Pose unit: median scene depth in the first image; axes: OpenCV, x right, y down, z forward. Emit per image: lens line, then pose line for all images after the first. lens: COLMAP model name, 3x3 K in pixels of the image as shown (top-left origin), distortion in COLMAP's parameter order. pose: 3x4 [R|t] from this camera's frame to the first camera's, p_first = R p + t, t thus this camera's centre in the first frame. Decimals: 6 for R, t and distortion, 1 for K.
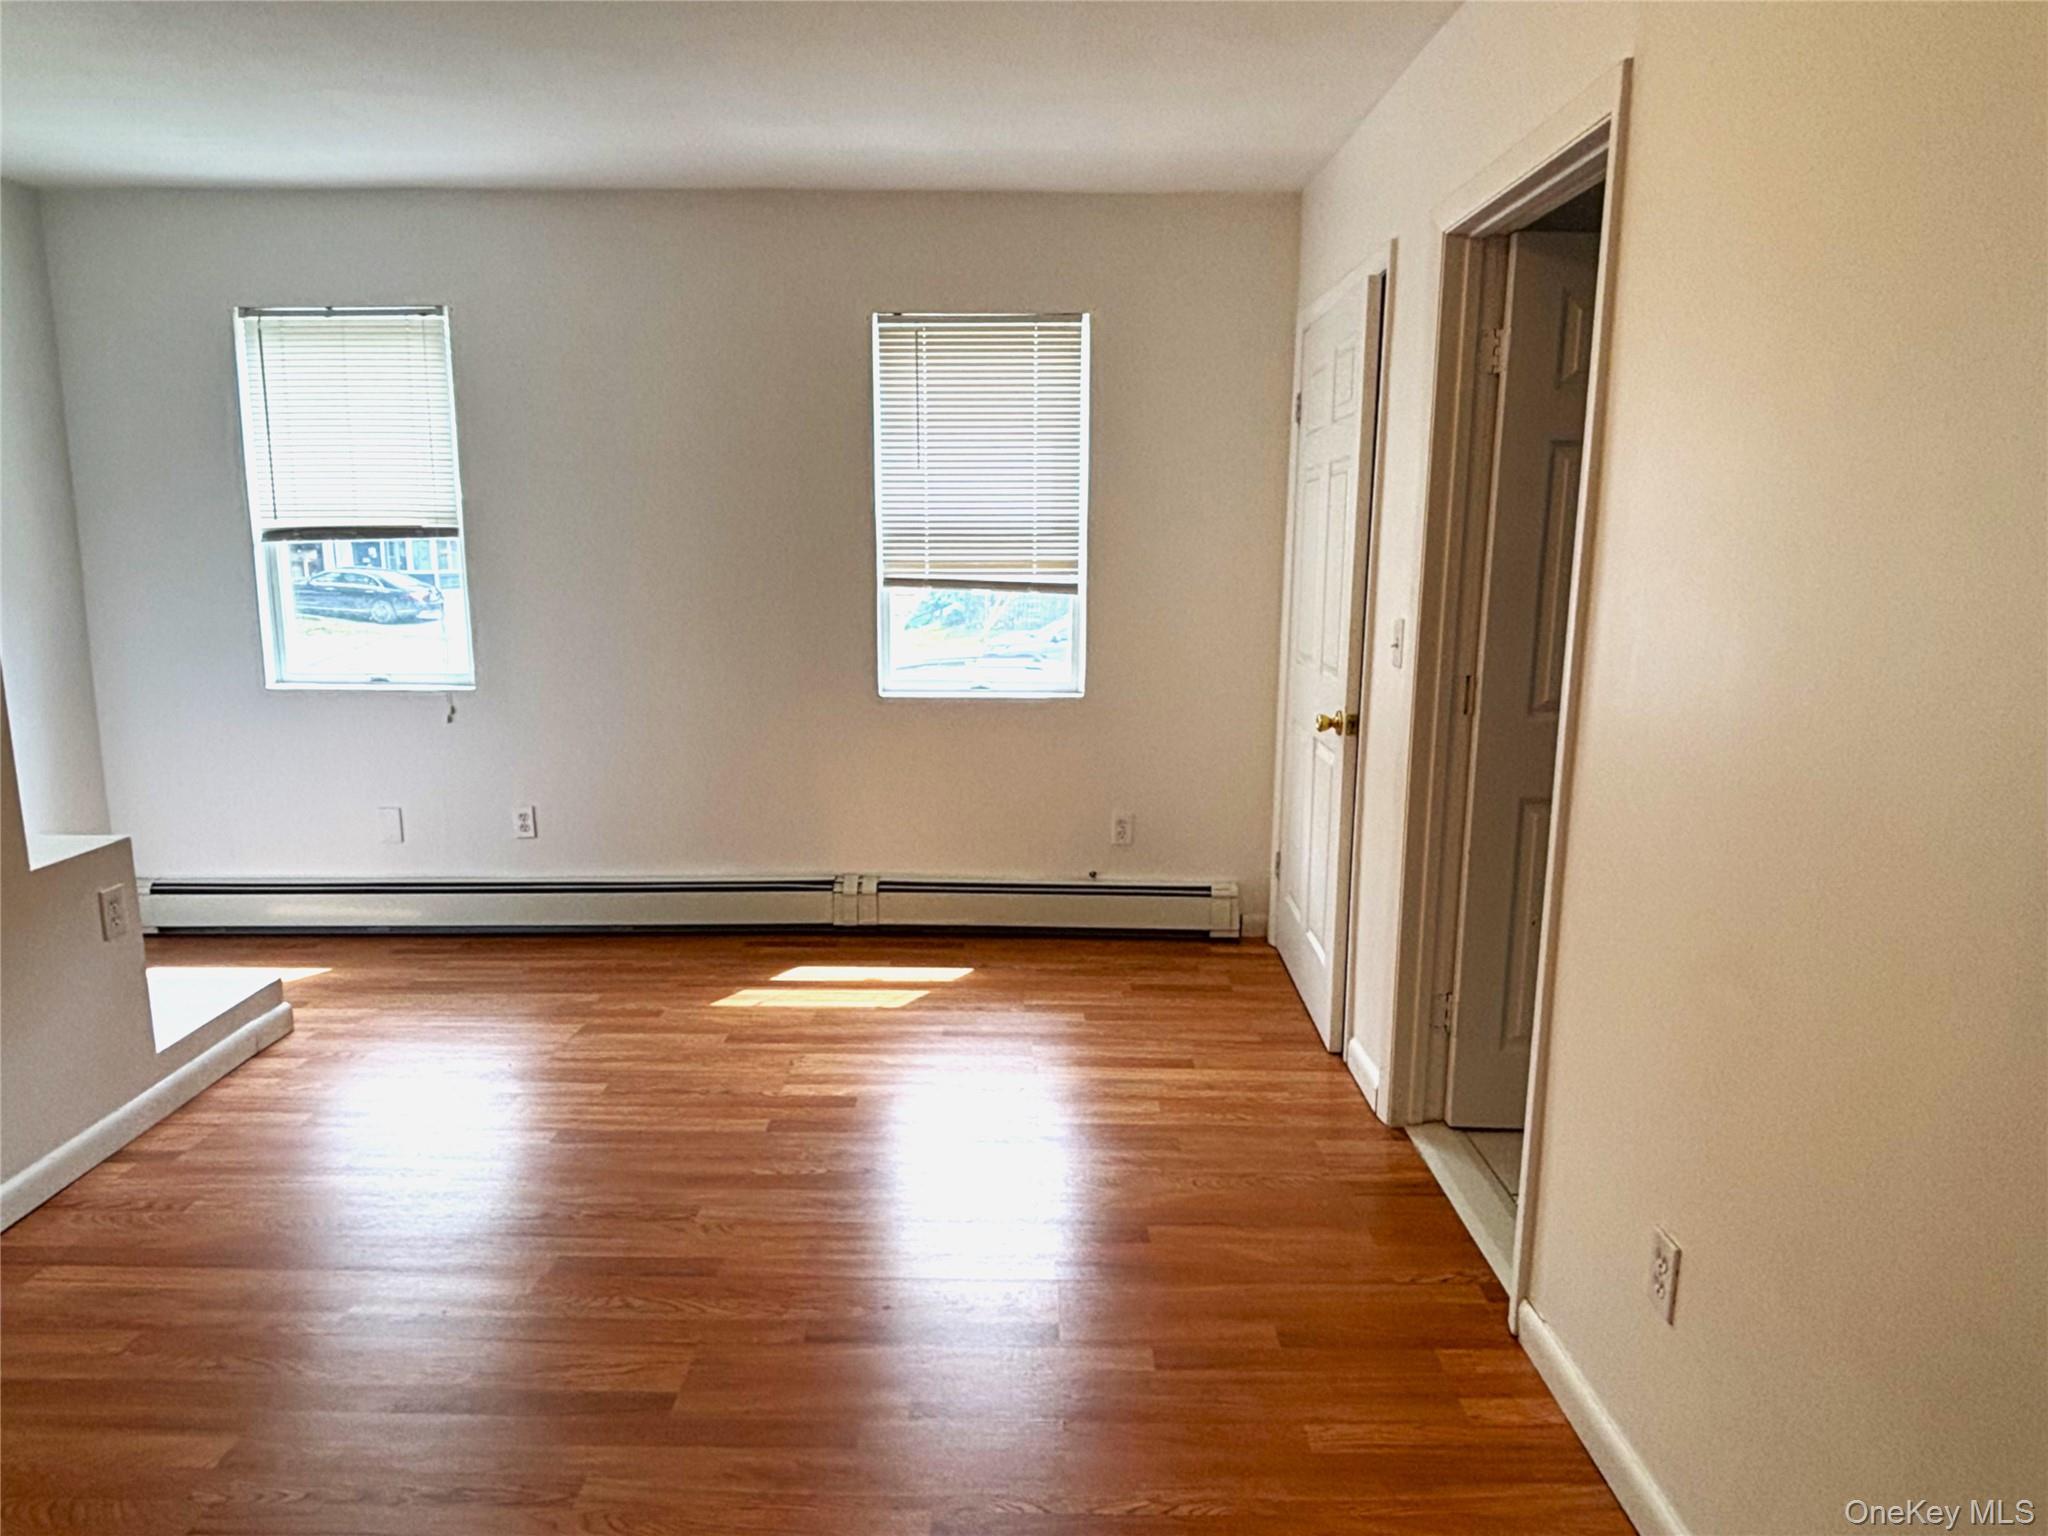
lens RADIAL K [[1269.6, 0, 1026.7], [0, 1269.6, 766.4], [0, 0, 1]] dist [0.069746, -0.079740]
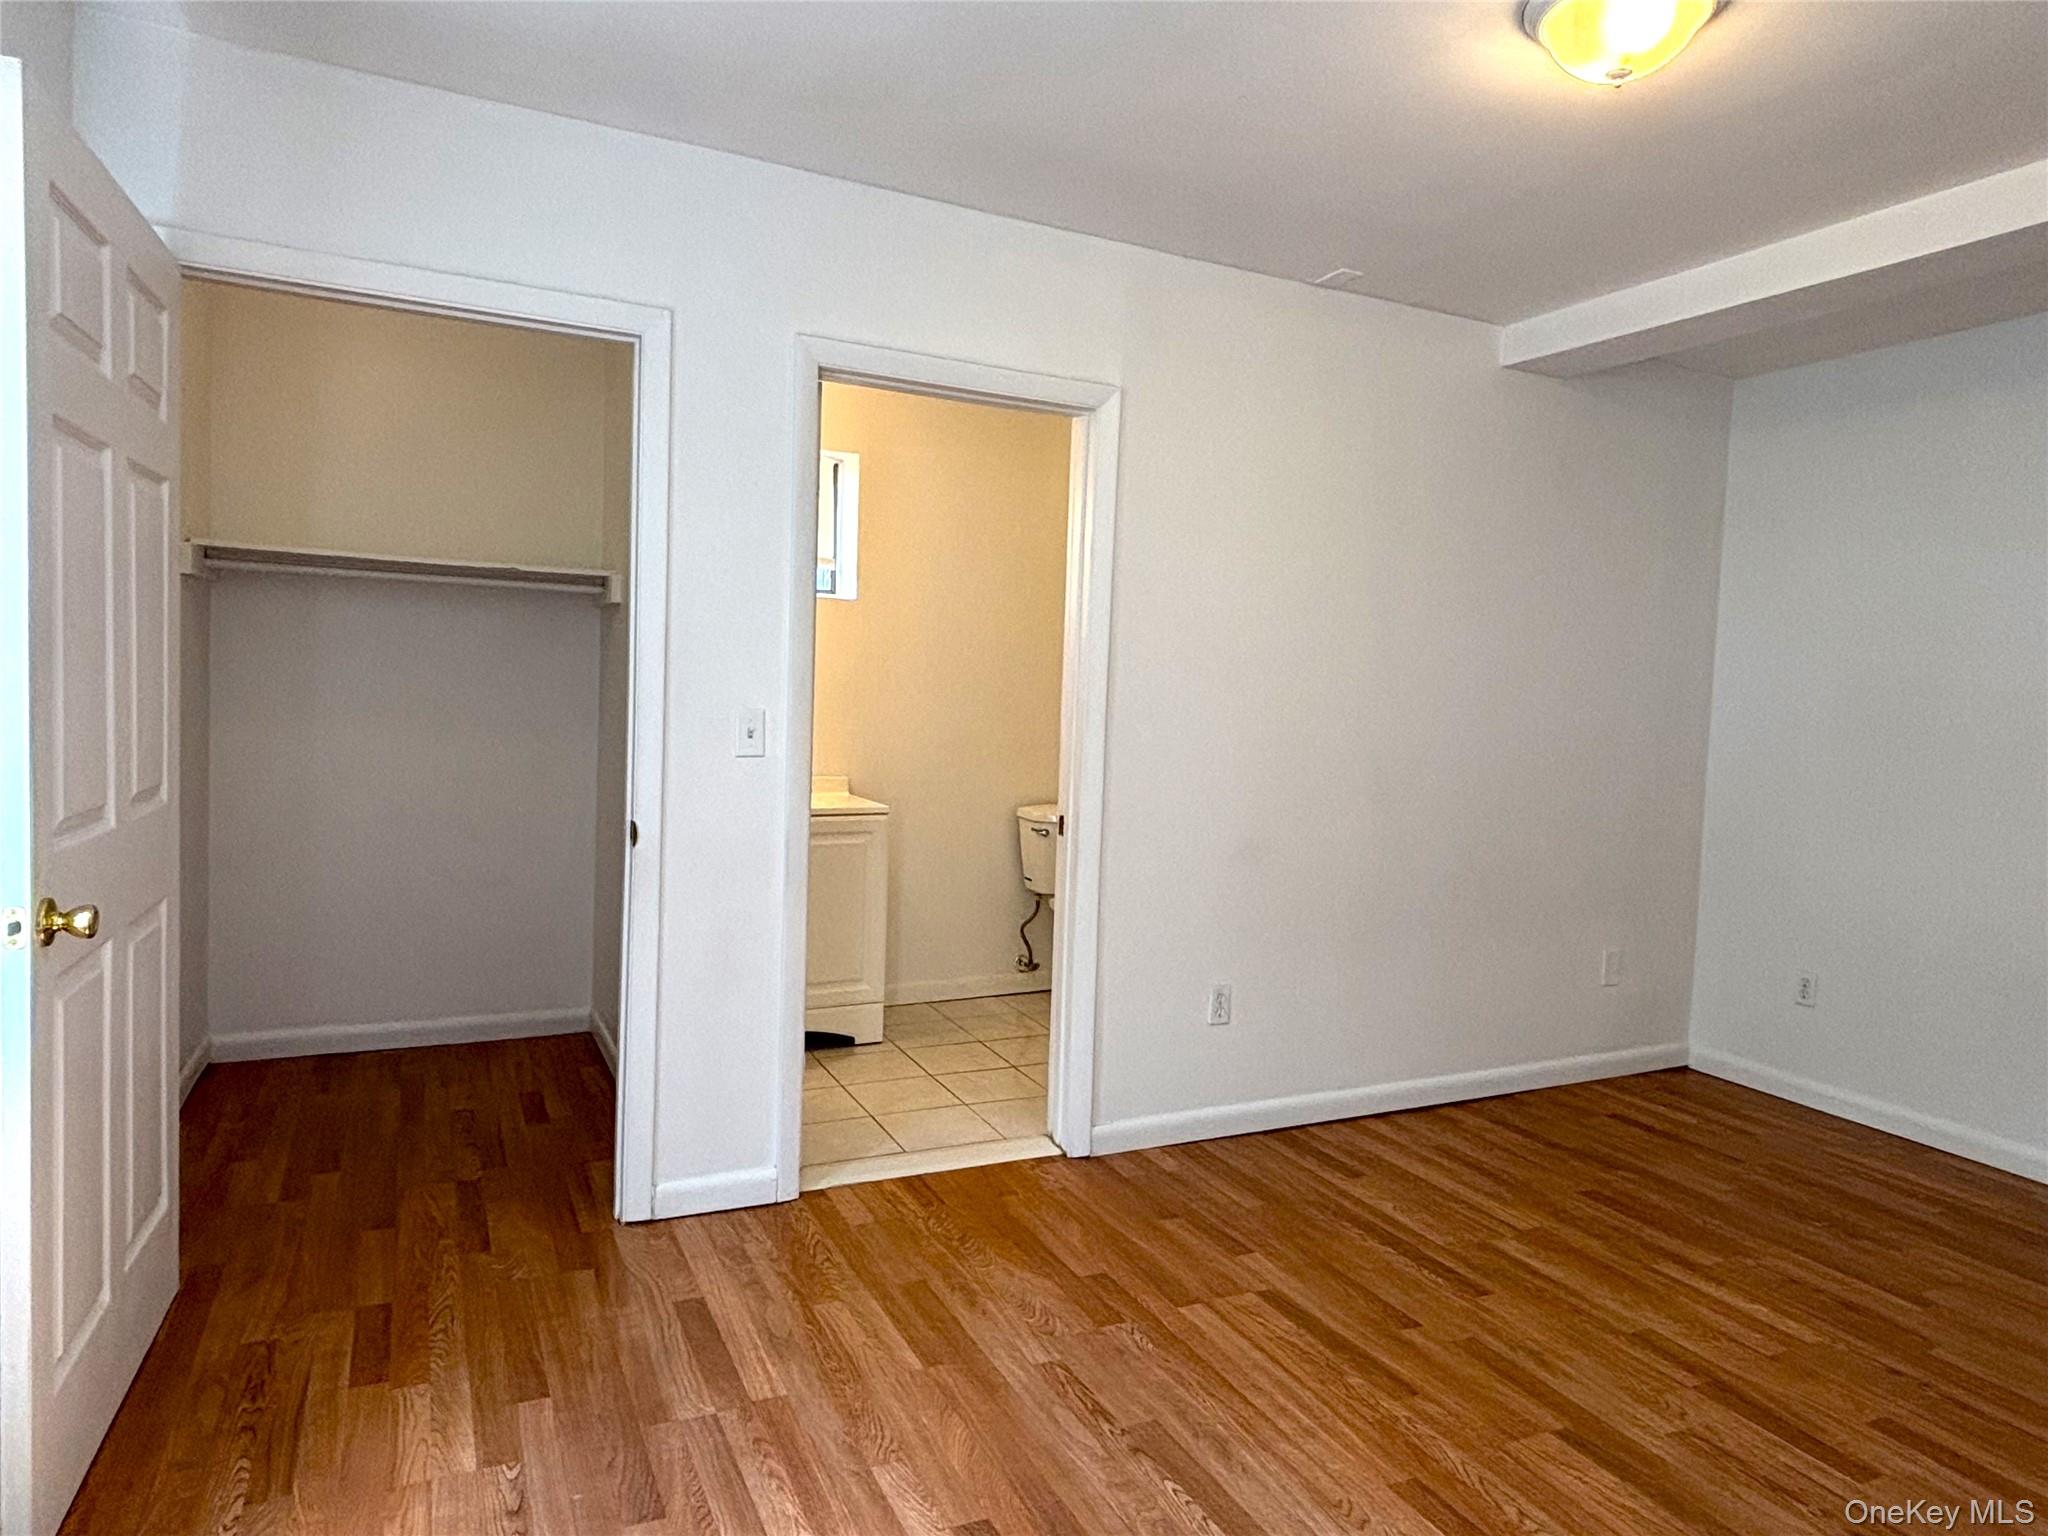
lens RADIAL K [[1269.6, 0, 1026.7], [0, 1269.6, 766.4], [0, 0, 1]] dist [0.069746, -0.079740]
pose [[-0.442758, -0.076068, 0.893409, -0.765407], [0.113161, 0.983687, 0.139836, -0.205270], [-0.889472, 0.163012, -0.426927, 1.343300]]
